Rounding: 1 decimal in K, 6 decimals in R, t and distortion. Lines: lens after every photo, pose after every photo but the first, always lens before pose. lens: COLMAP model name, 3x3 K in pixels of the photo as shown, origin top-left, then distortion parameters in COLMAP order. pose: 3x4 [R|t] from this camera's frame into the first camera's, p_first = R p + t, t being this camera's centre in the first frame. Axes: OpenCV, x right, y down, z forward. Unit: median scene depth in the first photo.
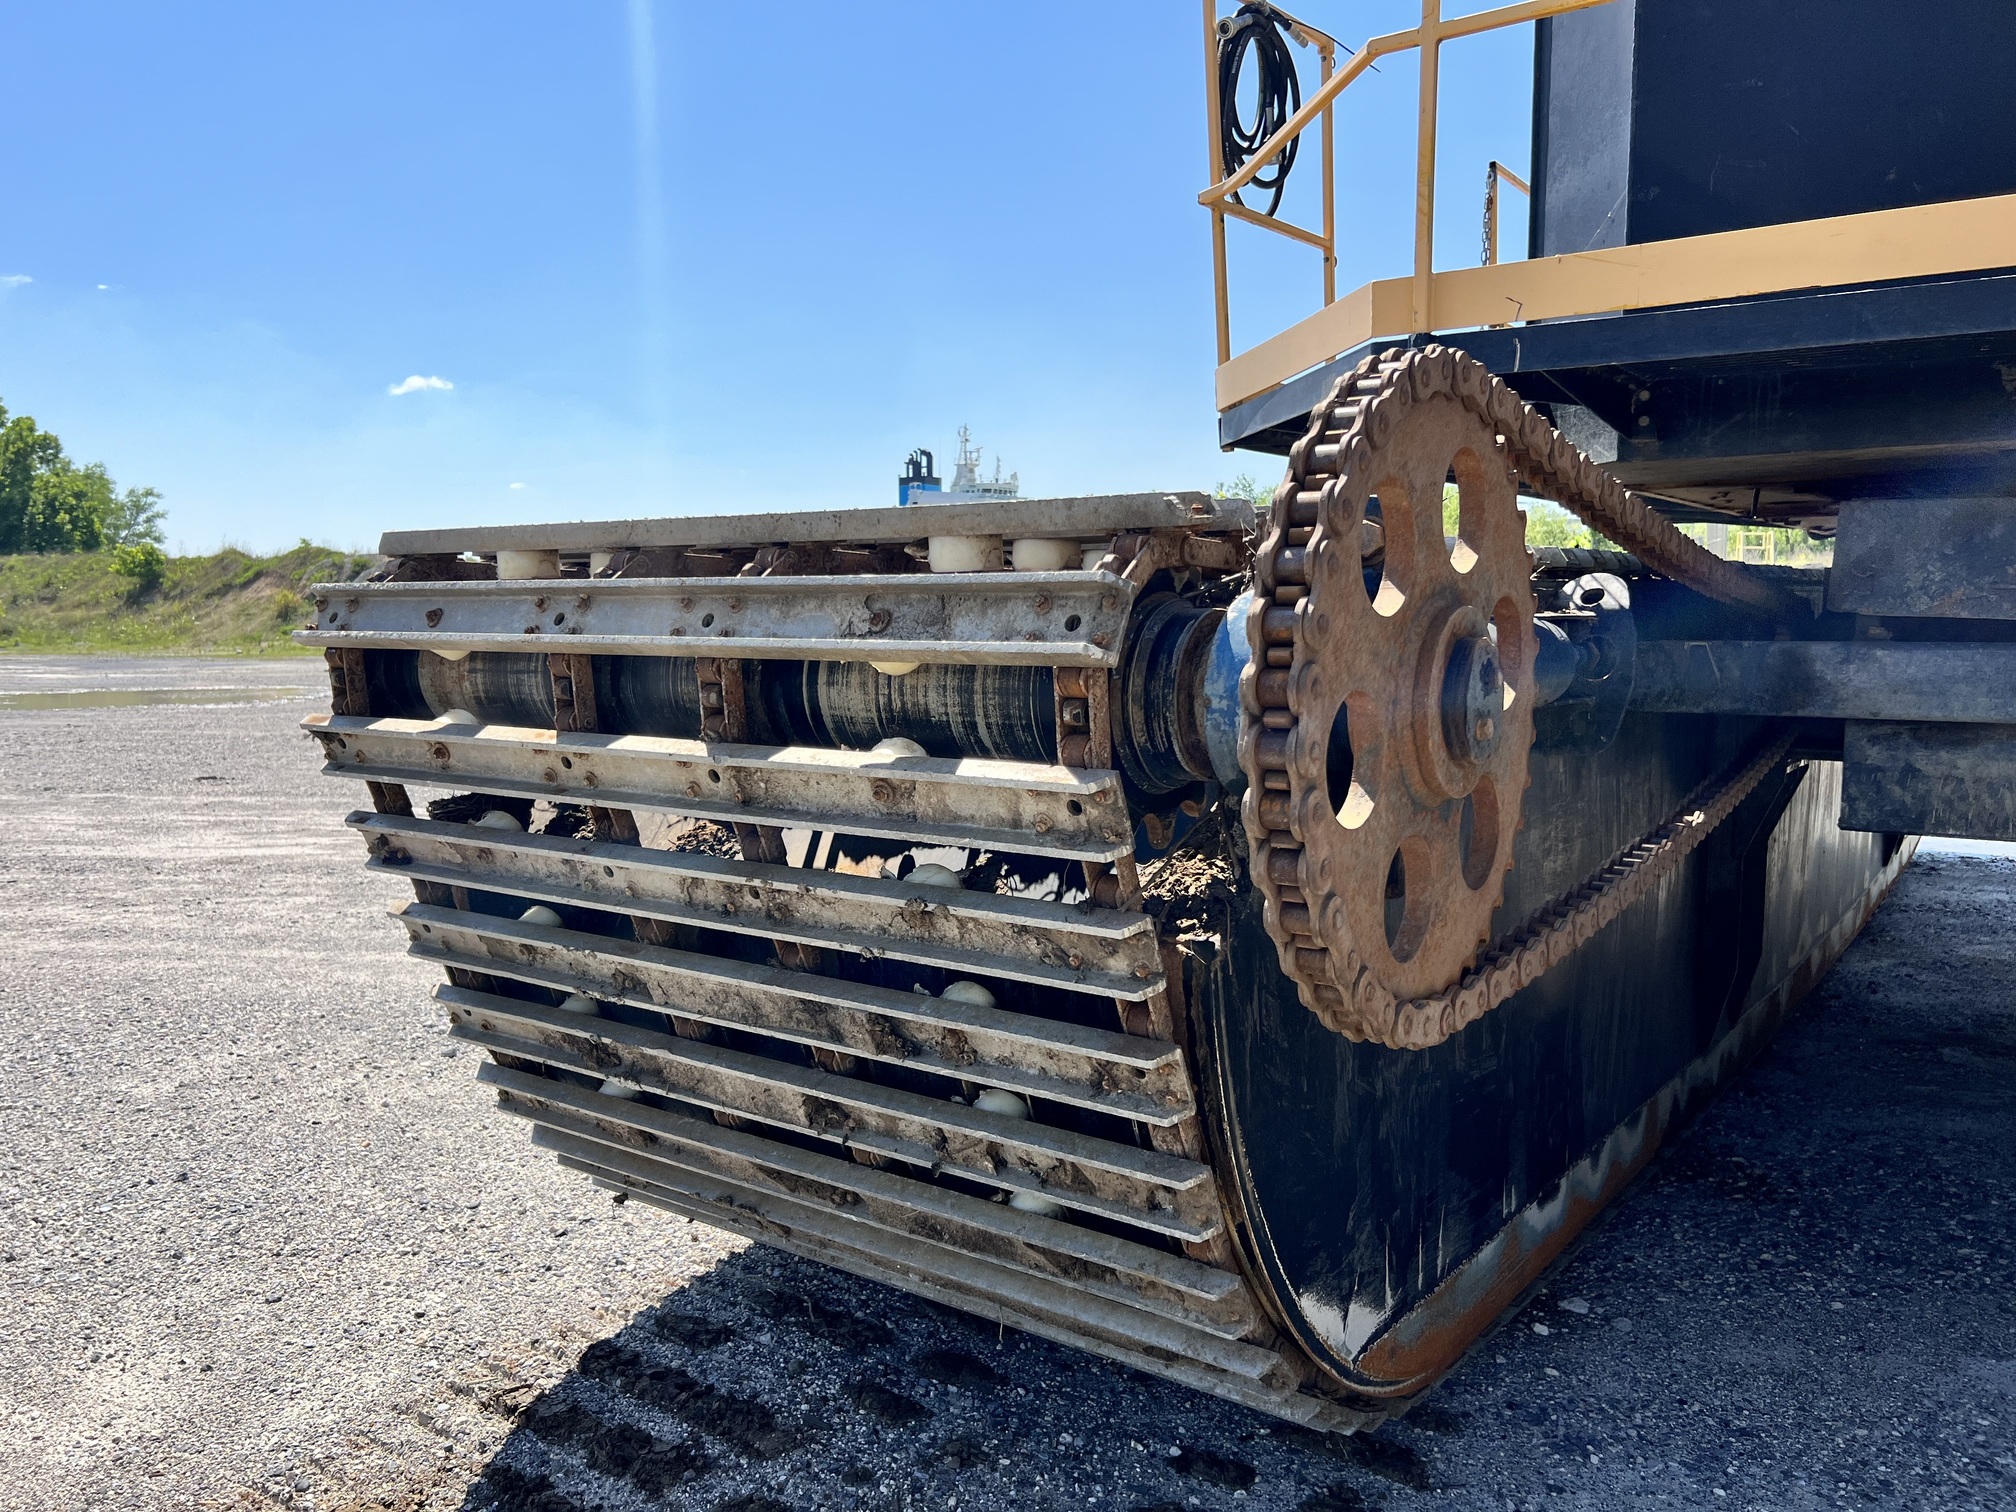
lens RADIAL K [[1525.9, 0, 1026.4], [0, 1525.9, 760.1], [0, 0, 1]] dist [0.050847, -0.050418]
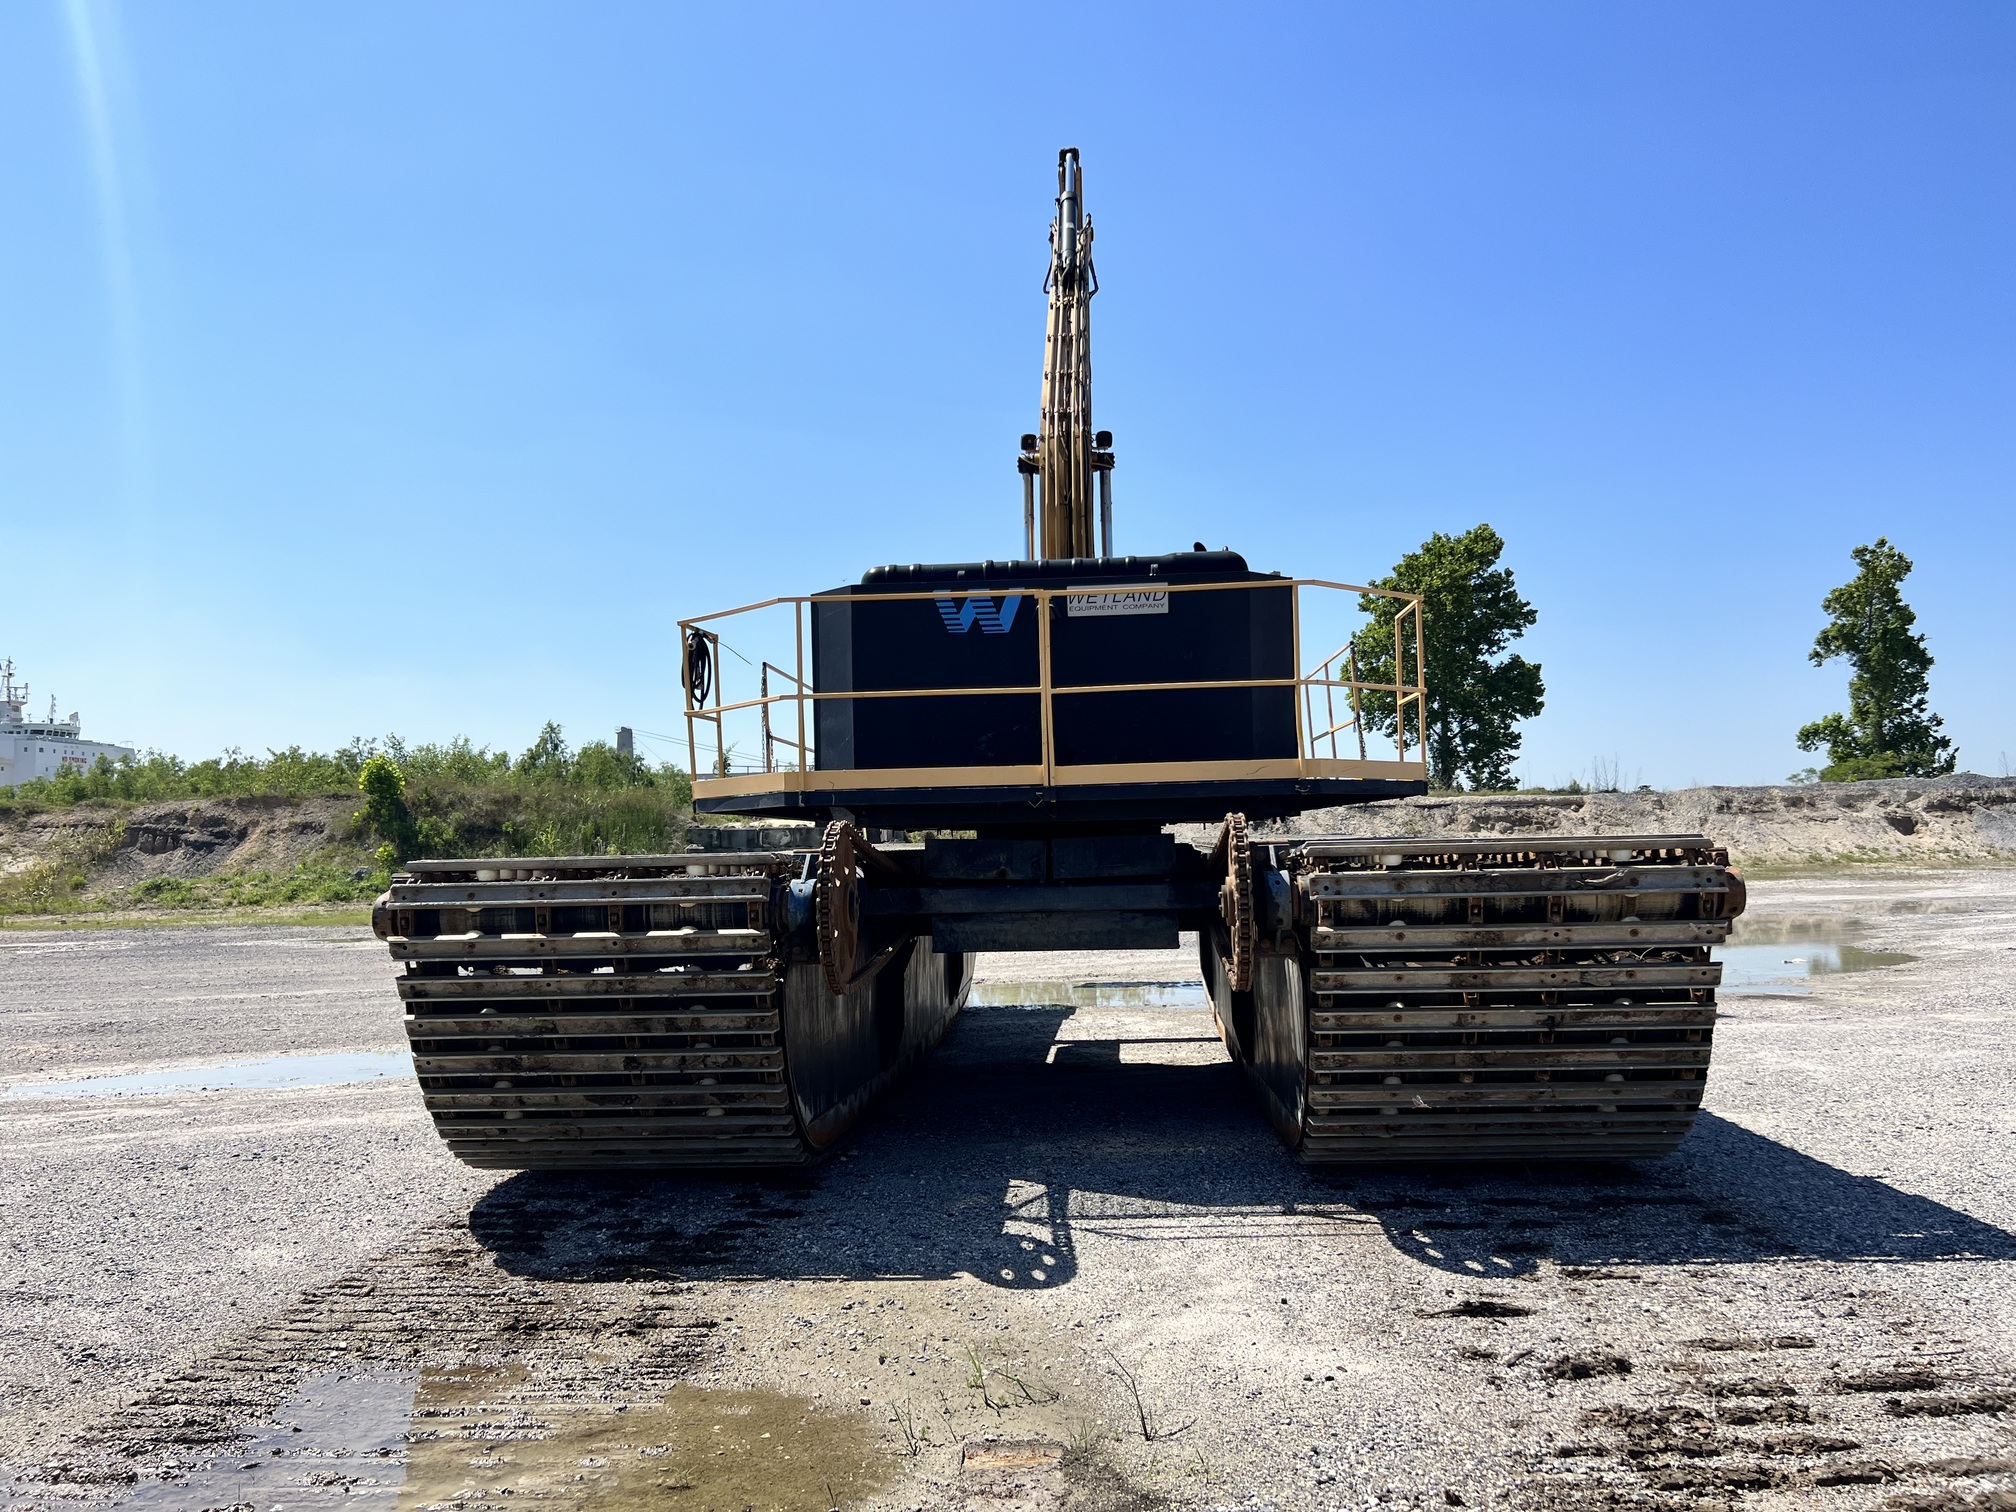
lens RADIAL K [[1527.7, 0, 1015.9], [0, 1527.7, 771.3], [0, 0, 1]] dist [0.019913, -0.012523]
pose [[0.850956, 0.008551, 0.525167, -1.091428], [0.072721, 0.988319, -0.133927, 0.134151], [-0.520178, 0.152157, 0.840395, -1.984864]]
